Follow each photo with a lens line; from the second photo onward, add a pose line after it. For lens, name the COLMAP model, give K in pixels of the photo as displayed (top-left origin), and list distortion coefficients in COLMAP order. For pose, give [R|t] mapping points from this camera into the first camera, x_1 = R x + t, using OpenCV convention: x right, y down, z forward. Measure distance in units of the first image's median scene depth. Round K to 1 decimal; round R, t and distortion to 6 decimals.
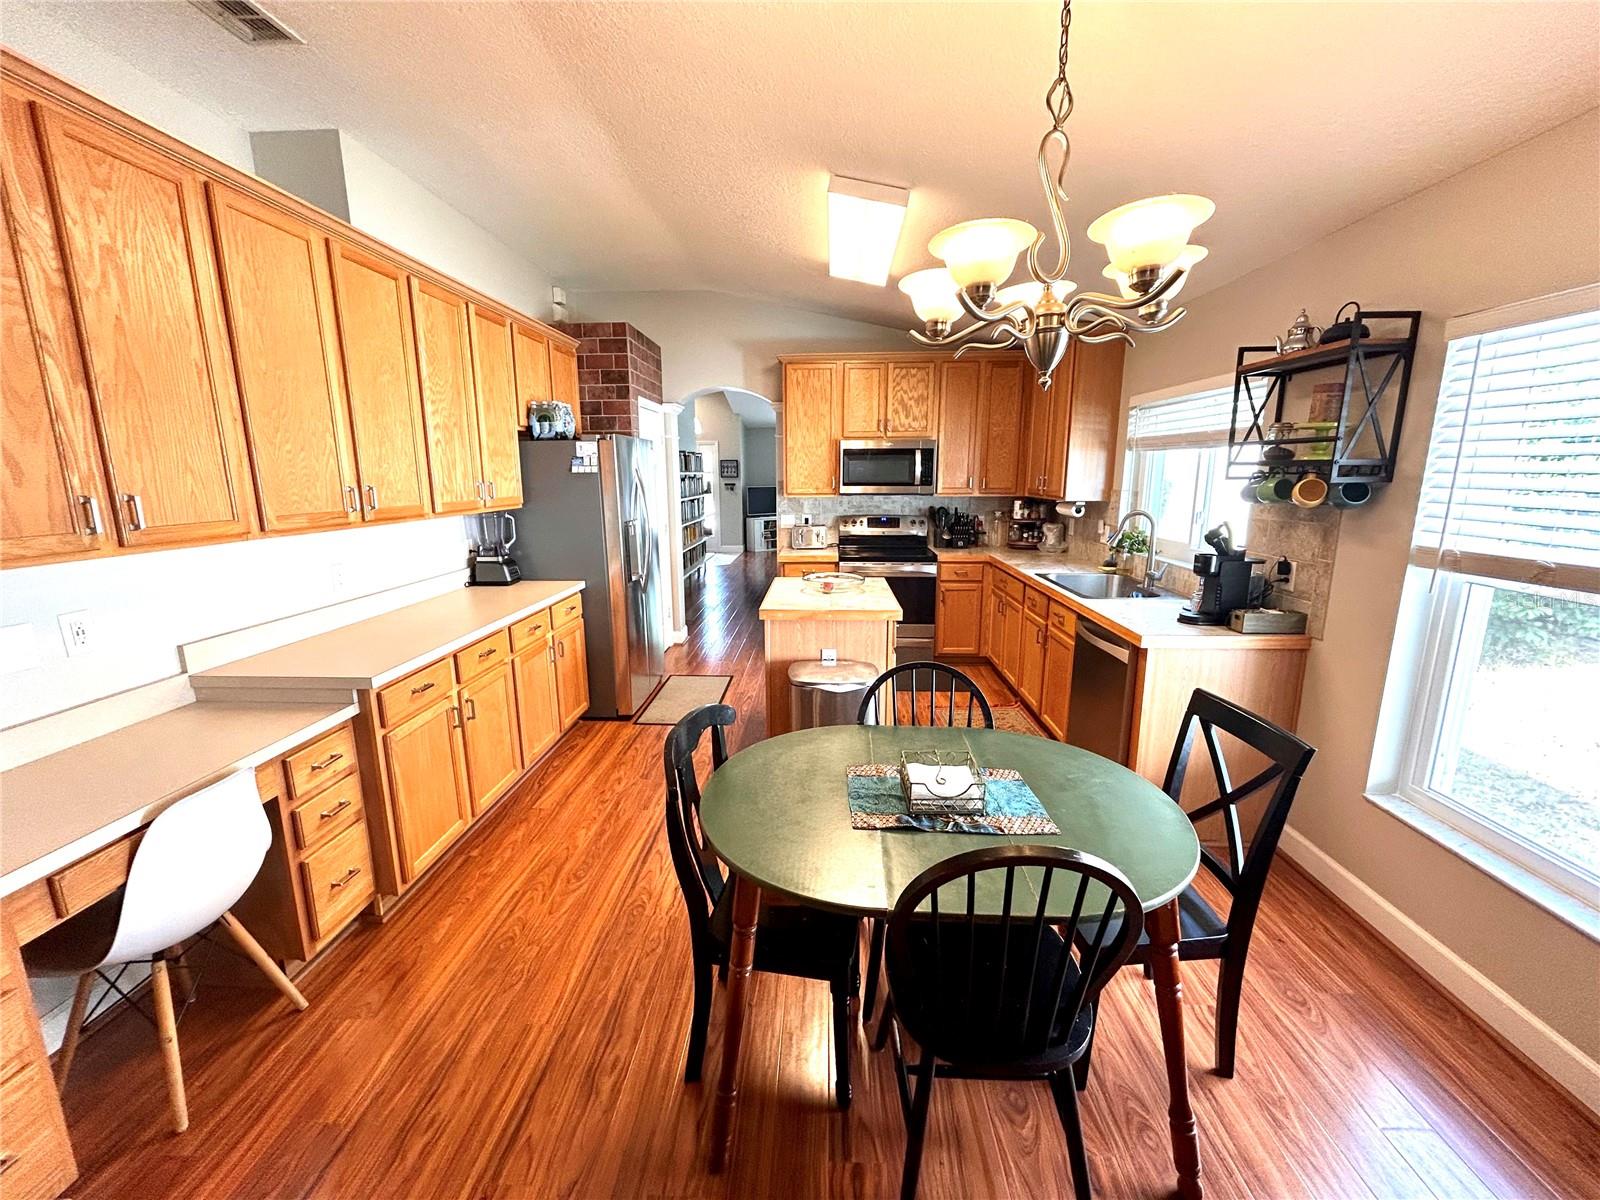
lens RADIAL K [[645.0, 0, 796.1], [0, 645.0, 600.1], [0, 0, 1]] dist [0.001020, 0.000723]
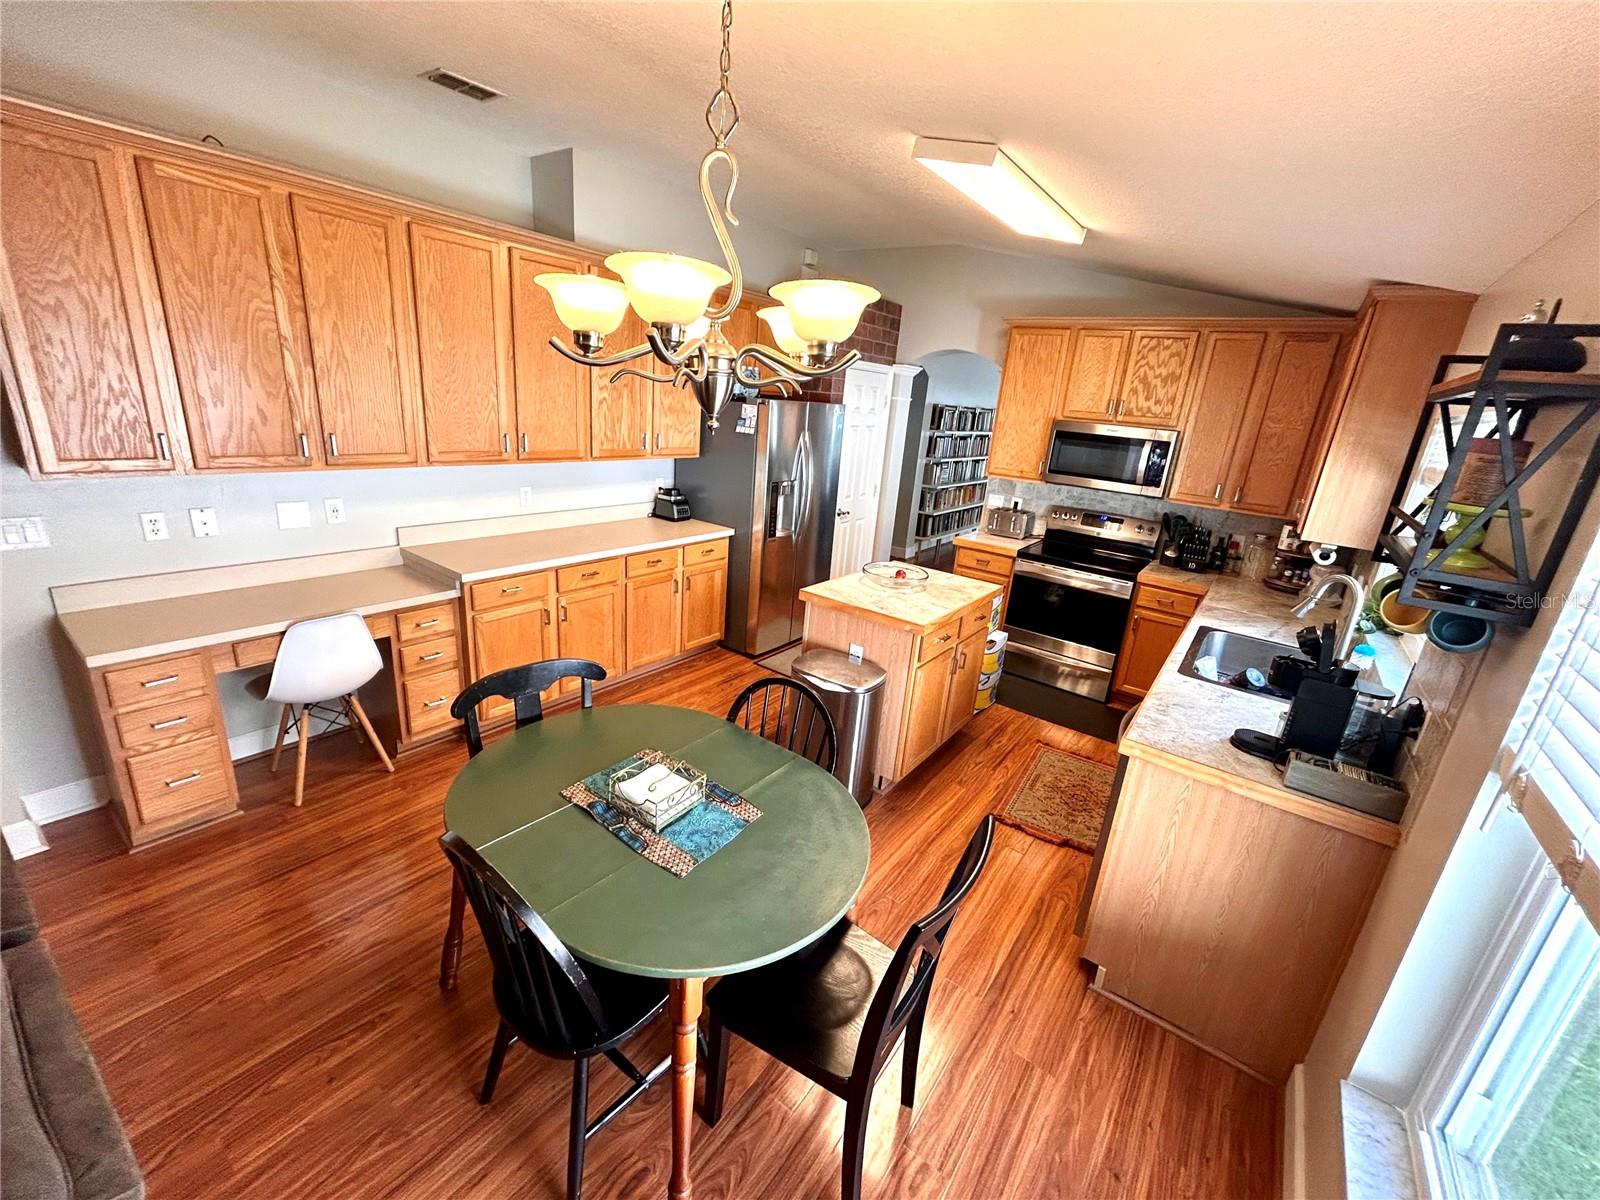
lens RADIAL K [[646.9, 0, 800.0], [0, 646.9, 600.0], [0, 0, 1]] dist [-0.002436, -0.000240]
pose [[0.827688, 0.237741, -0.508342, 0.419261], [-0.192657, 0.971155, 0.140503, -0.101526], [0.527082, -0.018357, 0.849616, 0.110201]]
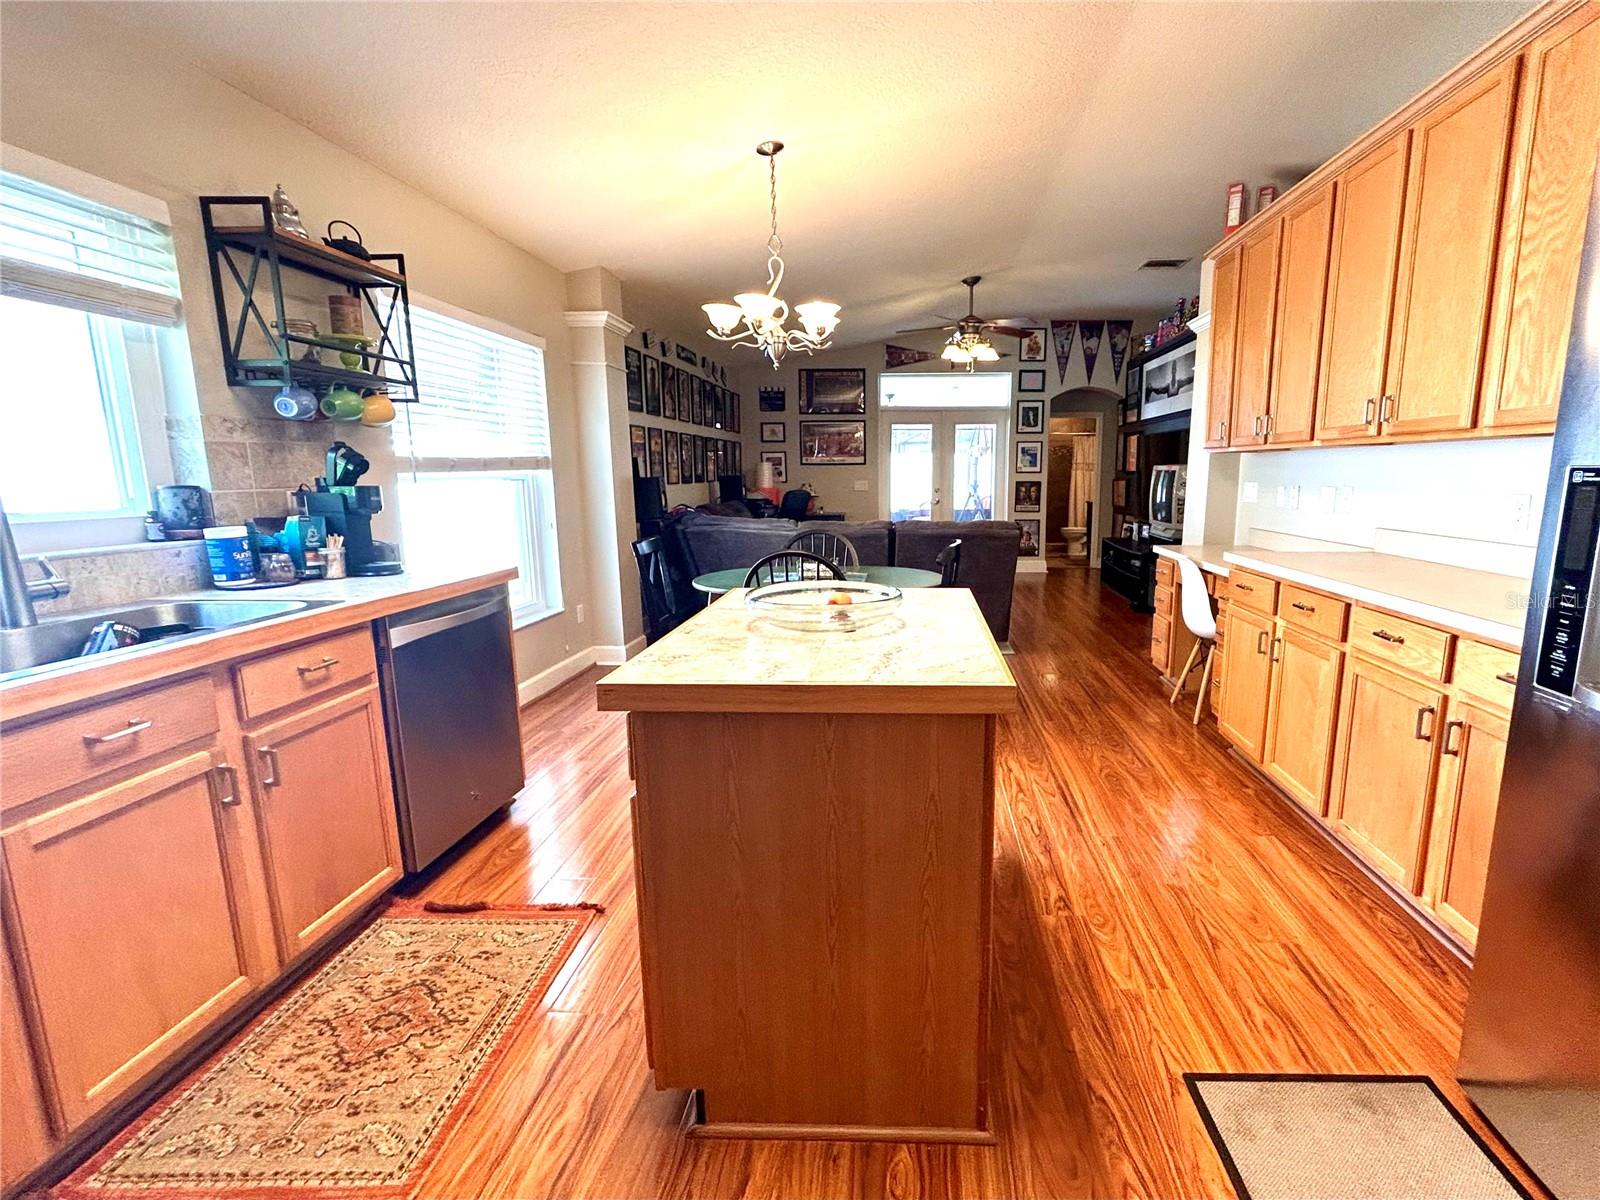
lens RADIAL K [[740.7, 0, 894.3], [0, 740.7, 595.4], [0, 0, 1]] dist [0.000657, 0.001279]
pose [[-0.999803, 0.009362, -0.017519, 0.019784], [0.002484, 0.933959, 0.357372, -0.203113], [0.019708, 0.357258, -0.933798, 1.459570]]
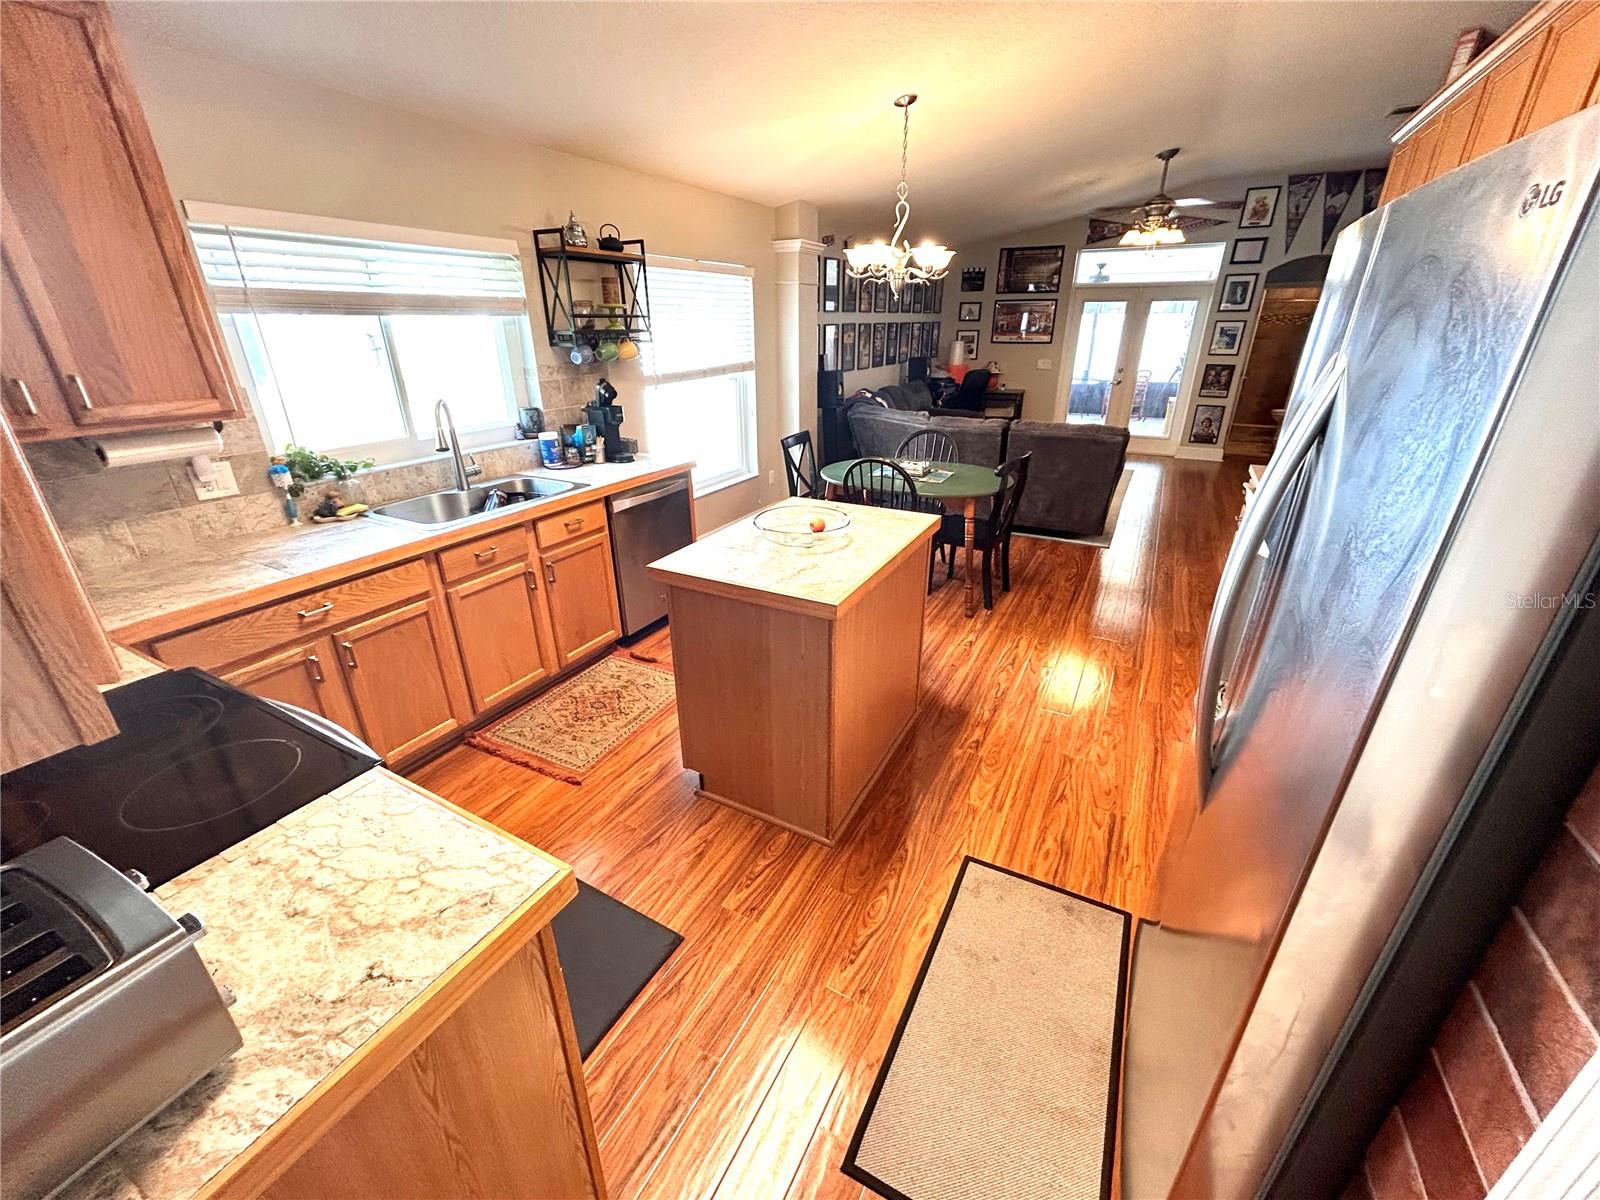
lens RADIAL K [[637.3, 0, 810.9], [0, 637.3, 599.0], [0, 0, 1]] dist [0.000565, 0.000527]
pose [[-0.903152, -0.161571, 0.397758, -0.226691], [0.096942, 0.825805, 0.555562, -0.331794], [-0.418233, 0.540316, -0.730164, 1.525002]]
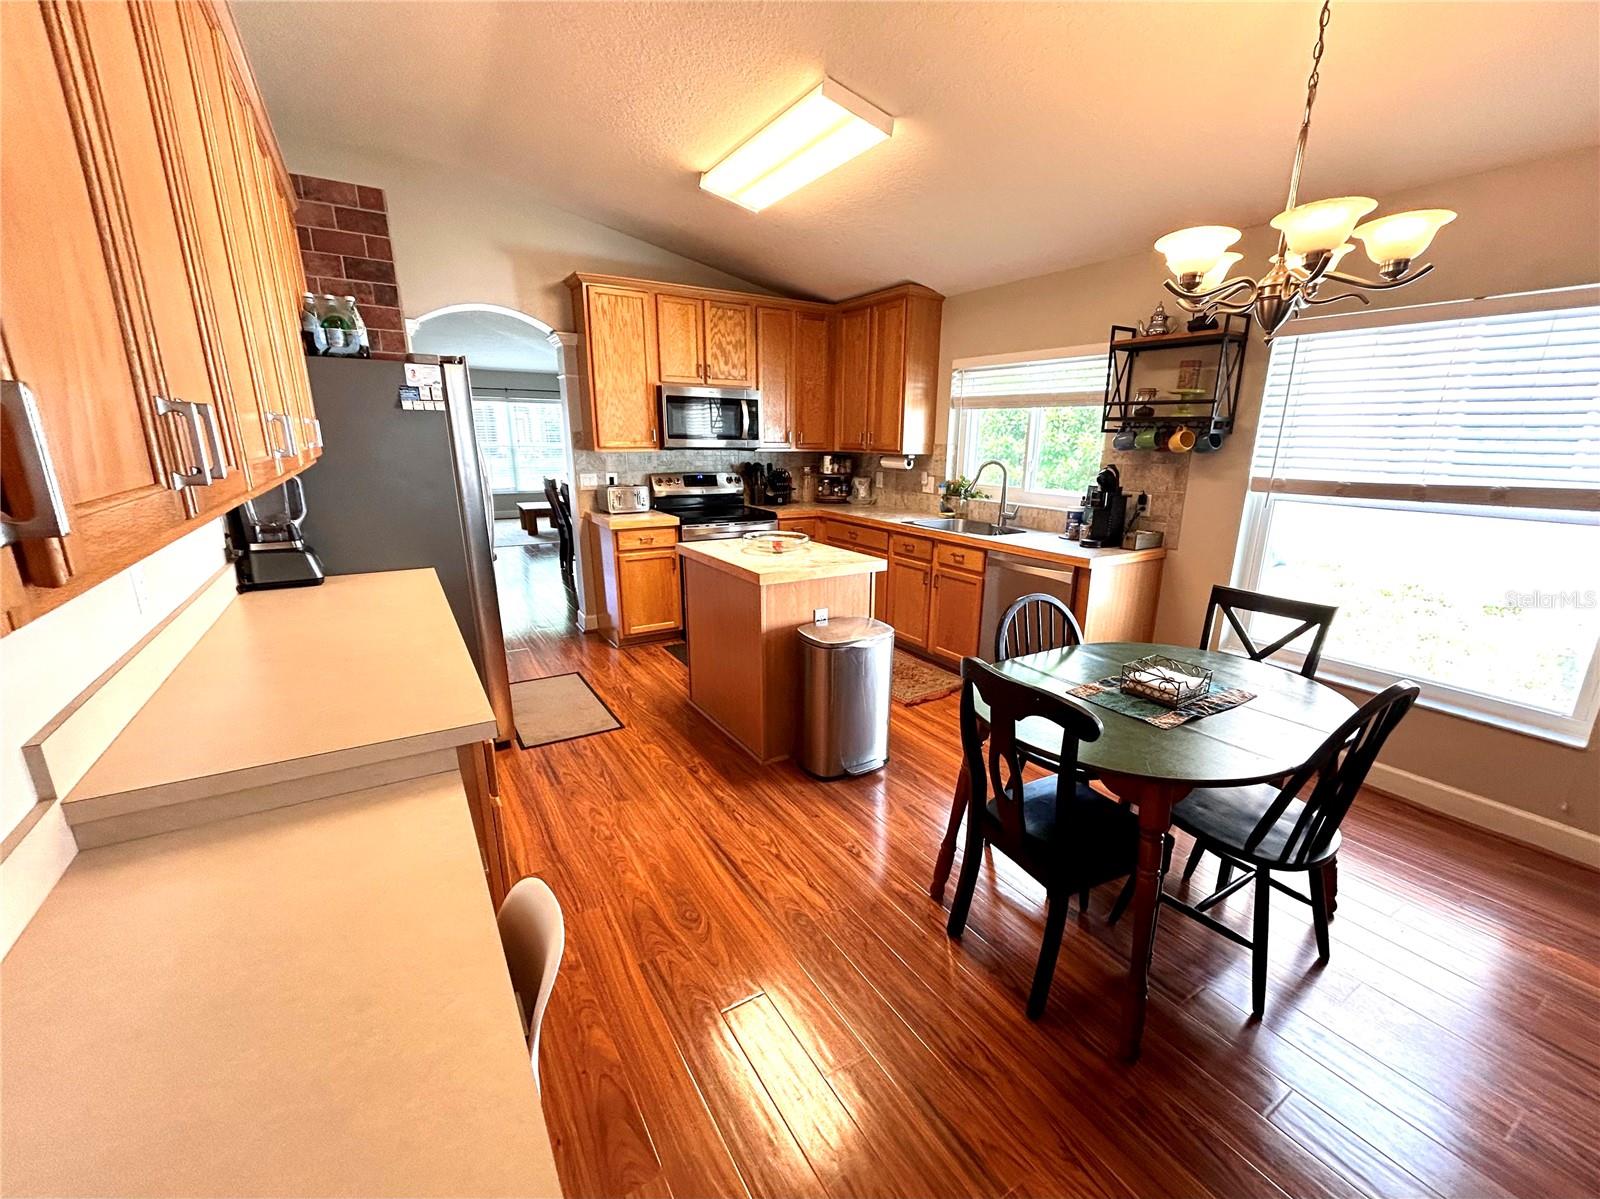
lens RADIAL K [[675.4, 0, 829.9], [0, 675.4, 623.8], [0, 0, 1]] dist [0.000091, 0.000180]
pose [[0.812396, -0.141793, 0.565604, -0.455020], [0.097514, 0.989361, 0.107963, -0.007308], [-0.574895, -0.032555, 0.817579, 0.164115]]
